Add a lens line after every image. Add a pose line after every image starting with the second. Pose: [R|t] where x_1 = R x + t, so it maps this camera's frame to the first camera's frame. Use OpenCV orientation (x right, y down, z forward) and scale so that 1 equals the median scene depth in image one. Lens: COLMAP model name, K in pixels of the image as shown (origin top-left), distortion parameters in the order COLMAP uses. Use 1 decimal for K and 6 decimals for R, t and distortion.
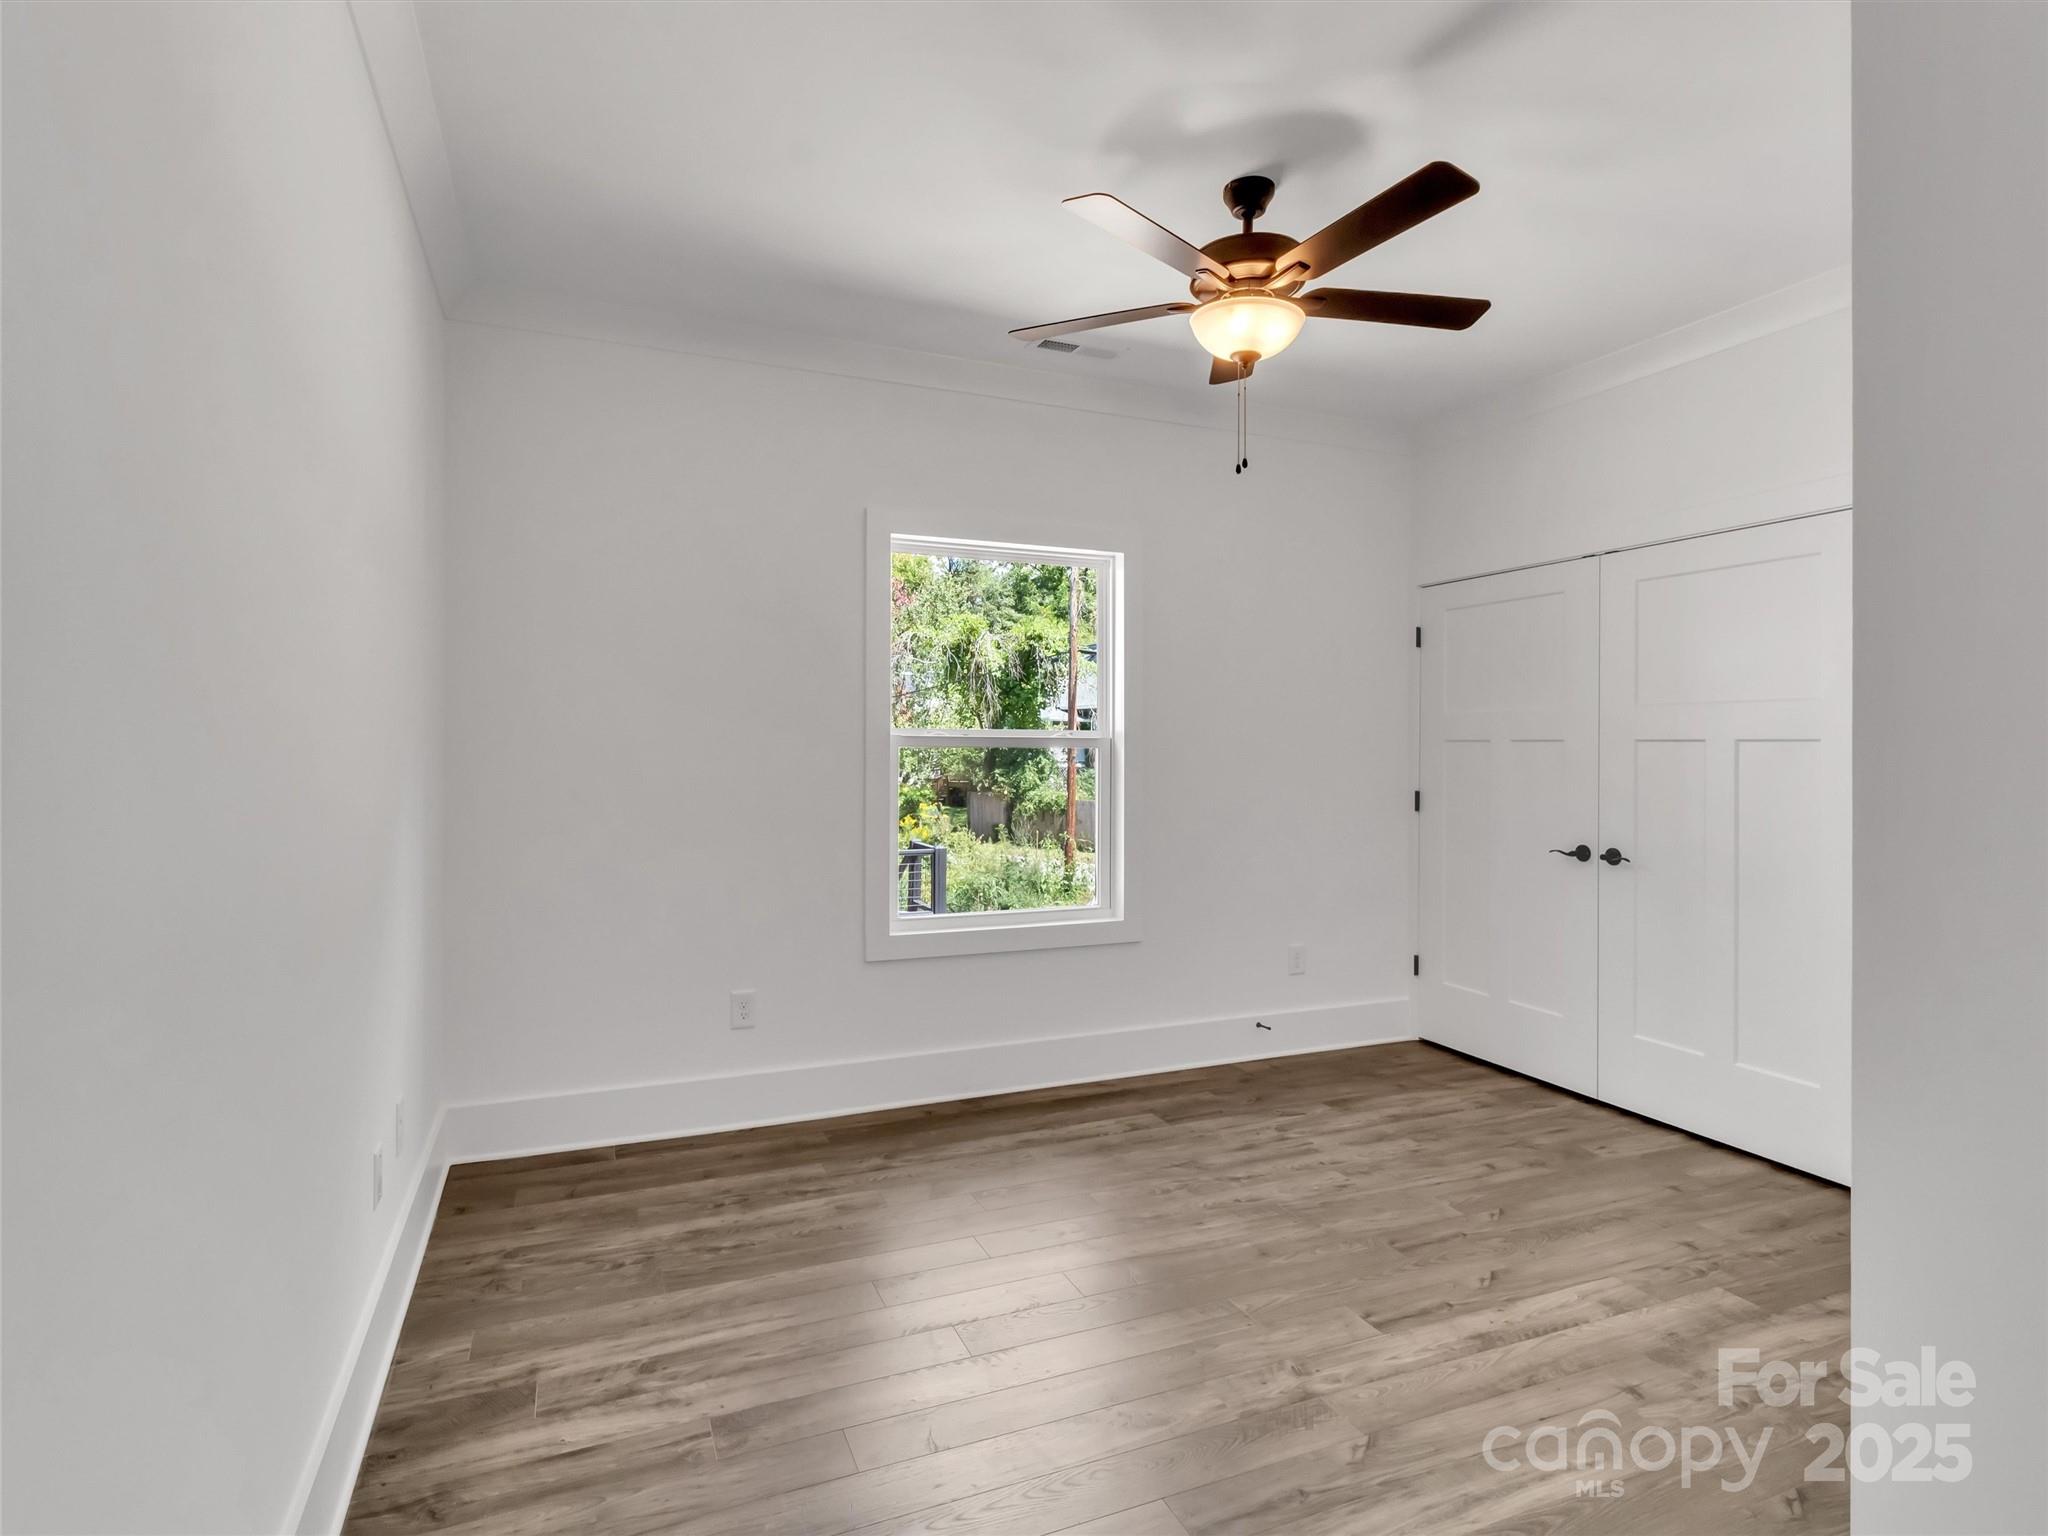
lens RADIAL K [[1073.2, 0, 1024.0], [0, 1073.2, 768.0], [0, 0, 1]] dist [0.009129, -0.000495]
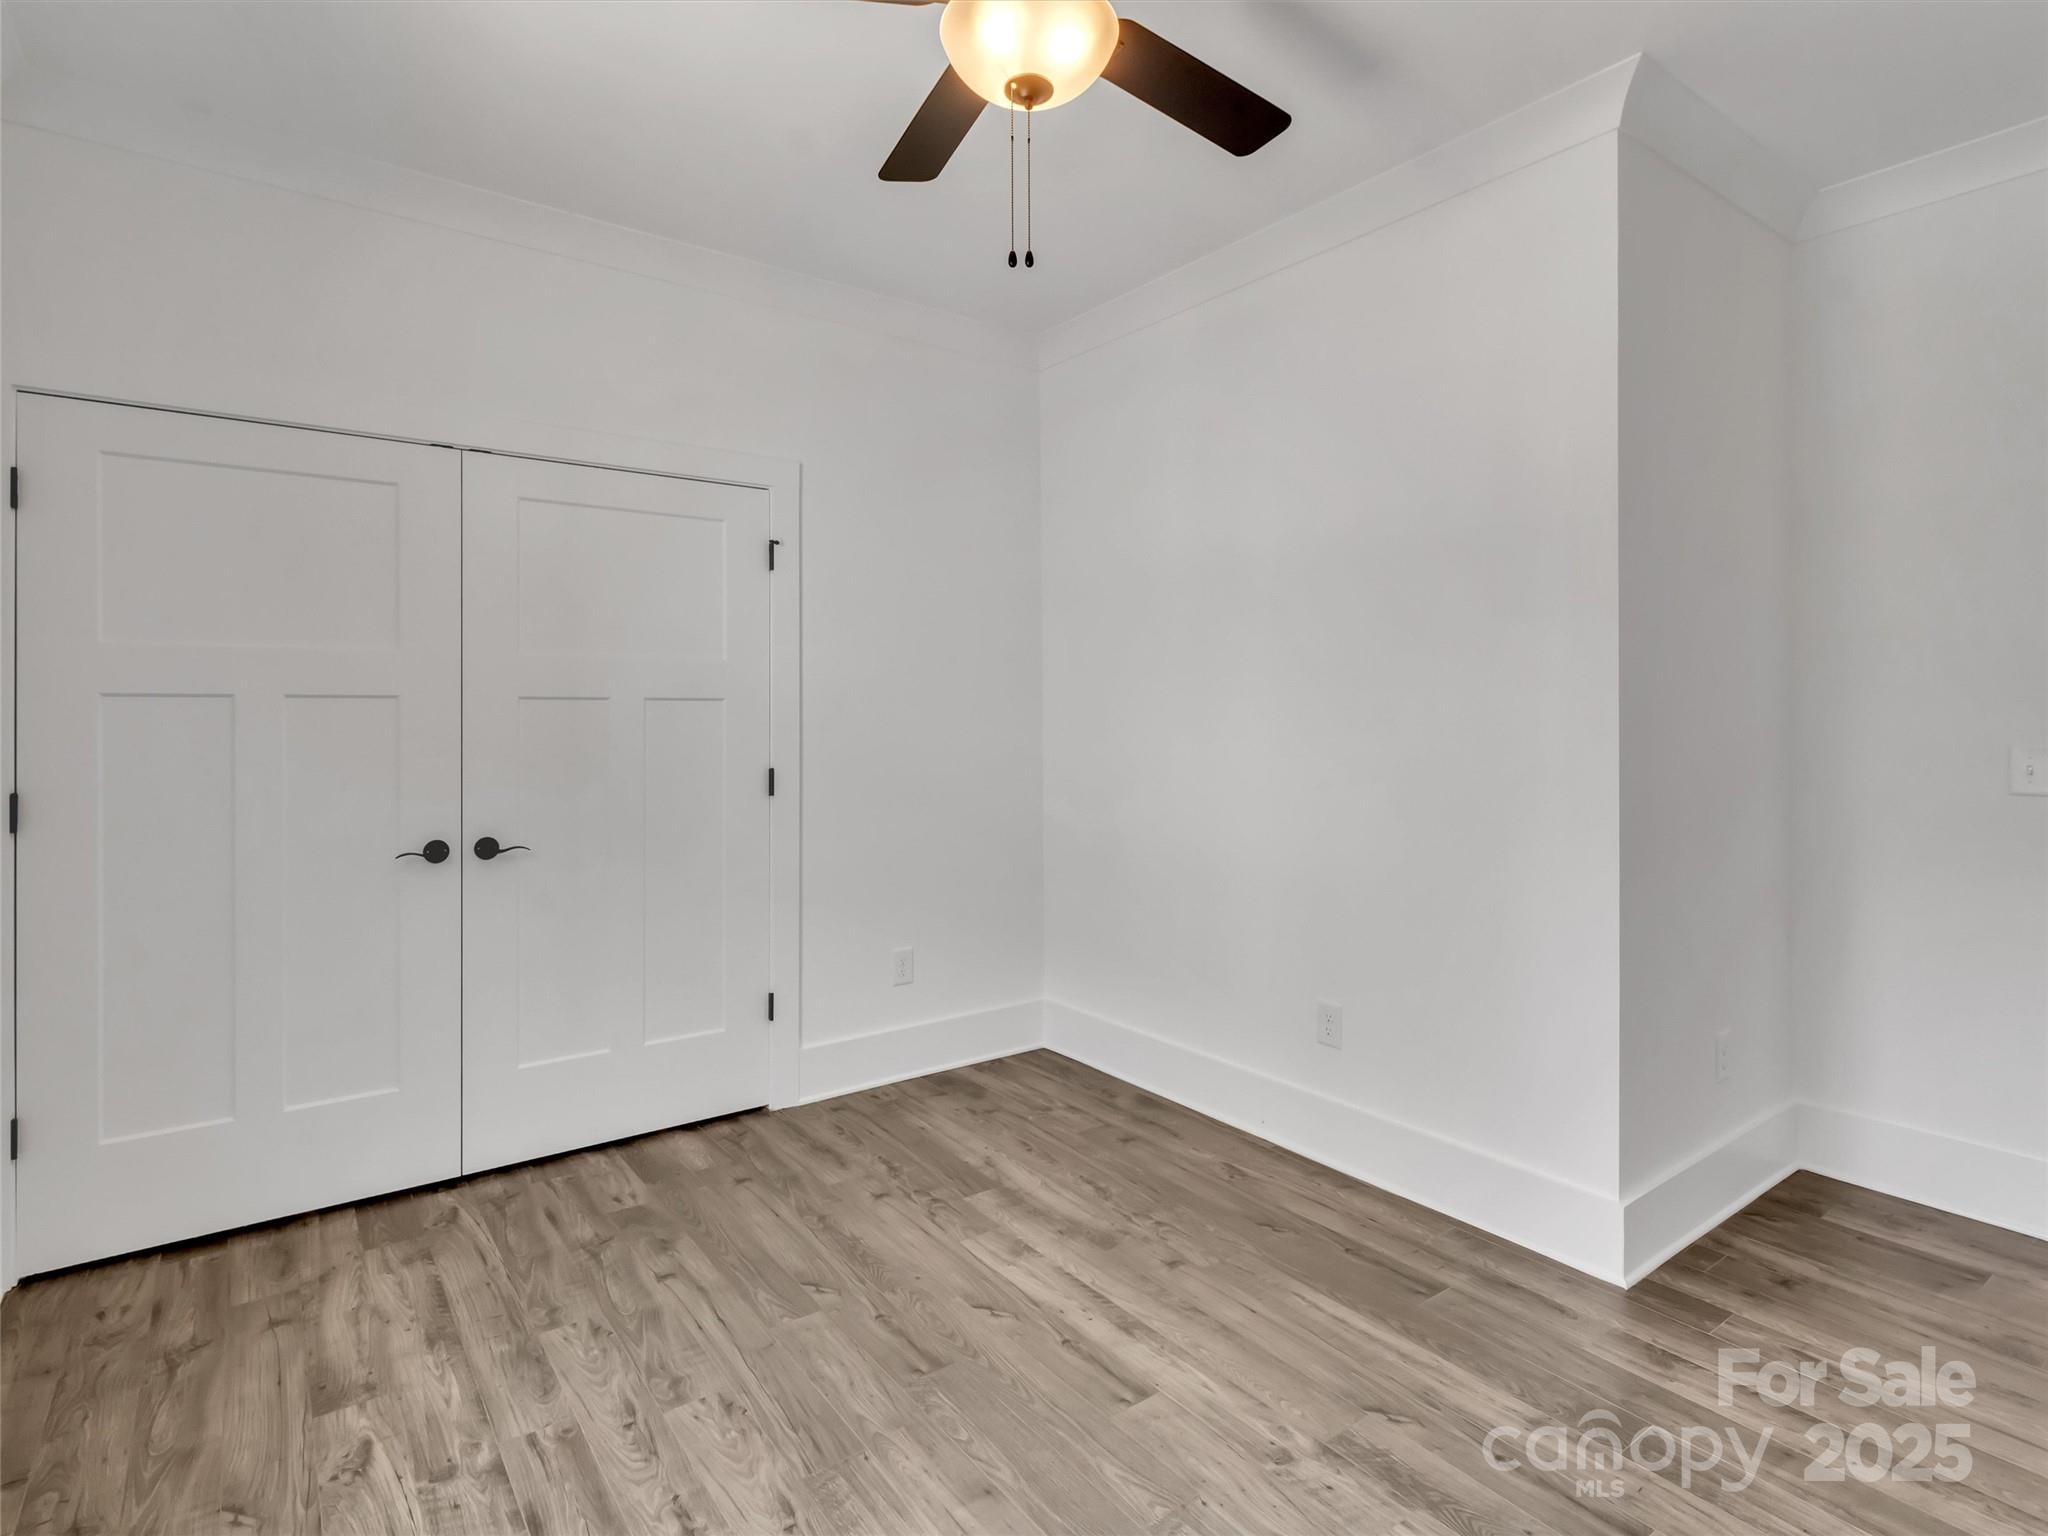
lens RADIAL K [[1073.2, 0, 1024.0], [0, 1073.2, 768.0], [0, 0, 1]] dist [0.009129, -0.000495]
pose [[-0.240086, -0.055954, 0.969138, -0.312745], [0.015908, 0.997977, 0.061560, -0.017719], [-0.970621, 0.030197, -0.238710, 0.909234]]
